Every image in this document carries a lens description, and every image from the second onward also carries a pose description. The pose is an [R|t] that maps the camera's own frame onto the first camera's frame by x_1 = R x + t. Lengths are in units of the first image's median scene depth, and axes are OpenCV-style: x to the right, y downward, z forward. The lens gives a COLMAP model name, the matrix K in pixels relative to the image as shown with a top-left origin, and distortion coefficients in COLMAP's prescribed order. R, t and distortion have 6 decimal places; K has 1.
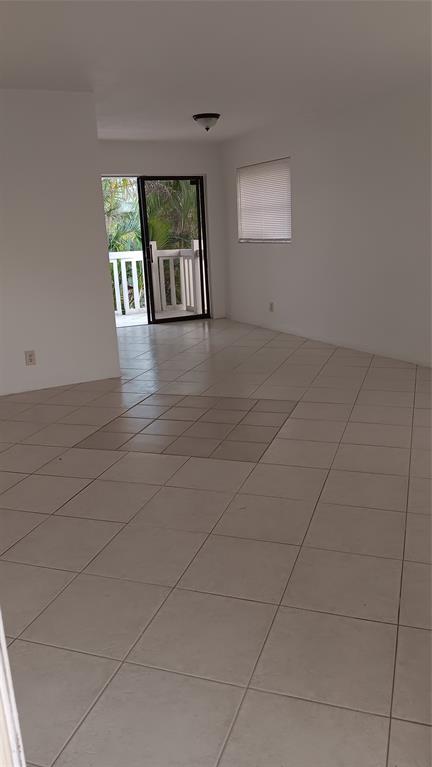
lens RADIAL K [[590.1, 0, 219.1], [0, 590.1, 381.5], [0, 0, 1]] dist [0.190175, -0.516791]
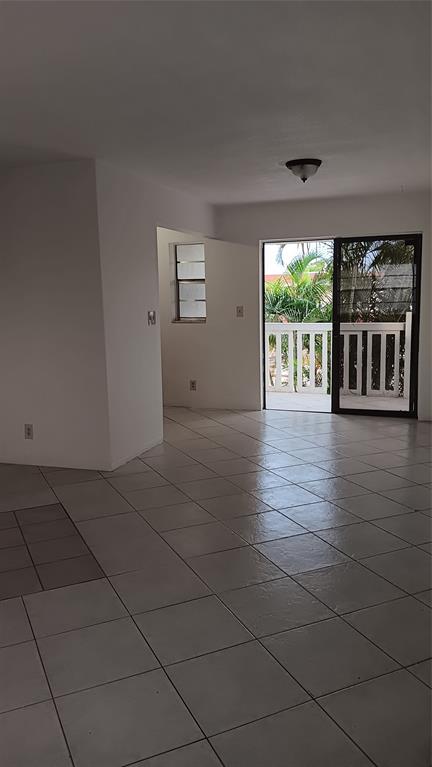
lens RADIAL K [[590.1, 0, 219.1], [0, 590.1, 381.5], [0, 0, 1]] dist [0.190175, -0.516791]
pose [[0.694057, 0.135365, -0.707079, 0.355729], [-0.194746, 0.980848, -0.003383, -0.108628], [0.693079, 0.140049, 0.707126, 0.316408]]
